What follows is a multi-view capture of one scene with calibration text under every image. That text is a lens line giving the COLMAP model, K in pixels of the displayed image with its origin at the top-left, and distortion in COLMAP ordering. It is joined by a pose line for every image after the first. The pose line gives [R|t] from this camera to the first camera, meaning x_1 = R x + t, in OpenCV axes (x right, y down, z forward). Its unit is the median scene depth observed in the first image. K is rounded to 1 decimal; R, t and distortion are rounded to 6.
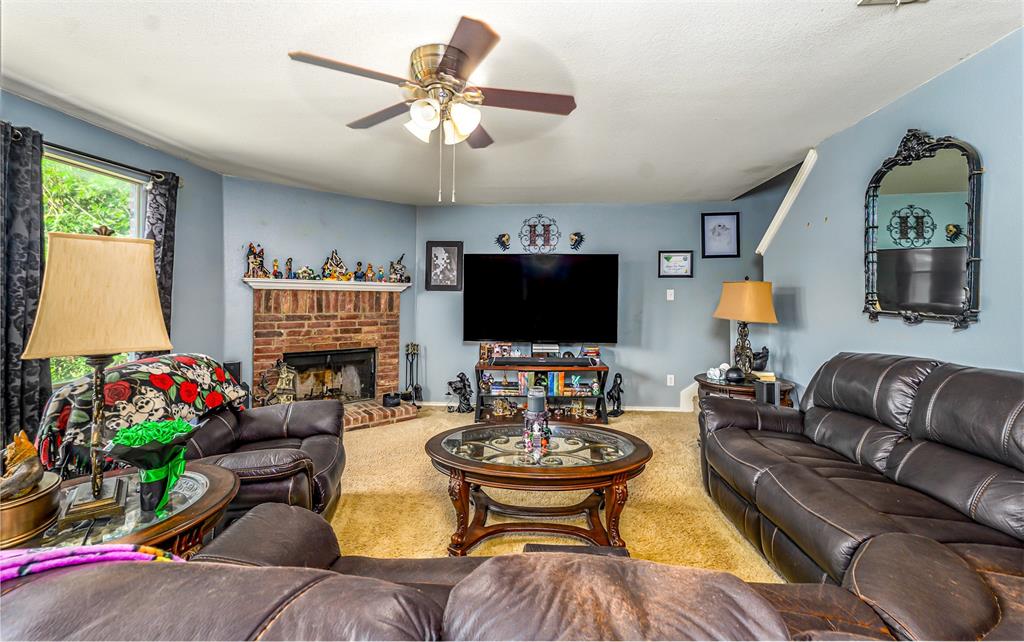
lens RADIAL K [[416.4, 0, 510.8], [0, 416.4, 301.1], [0, 0, 1]] dist [-0.000142, 0.000008]
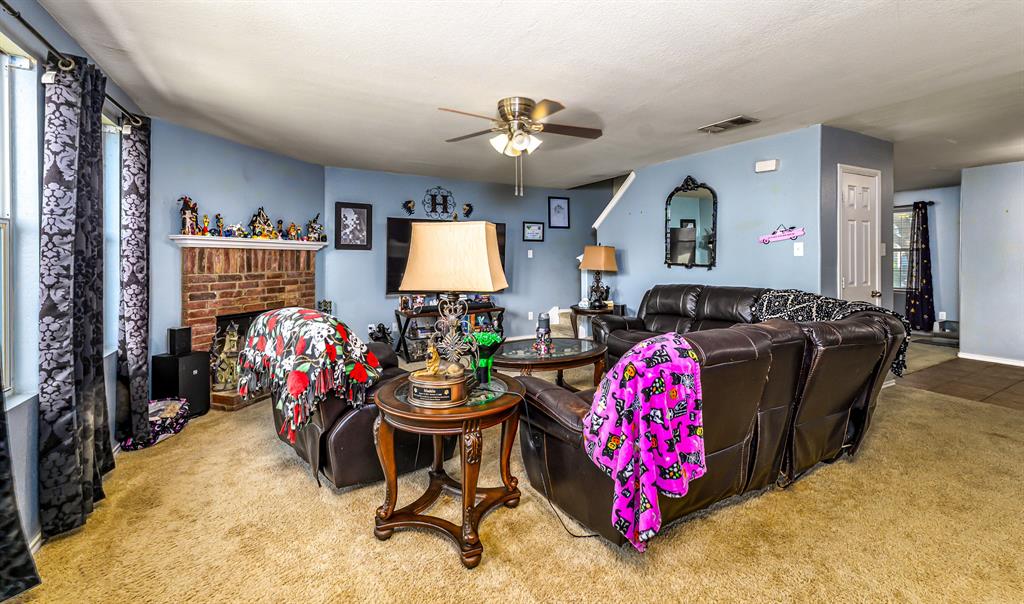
lens RADIAL K [[414.5, 0, 511.8], [0, 414.5, 259.5], [0, 0, 1]] dist [-0.000012, 0.000022]
pose [[0.835203, -0.006198, 0.549907, -0.485703], [0.005084, 0.999981, 0.003550, -0.001824], [-0.549918, -0.000169, 0.835219, -0.130312]]
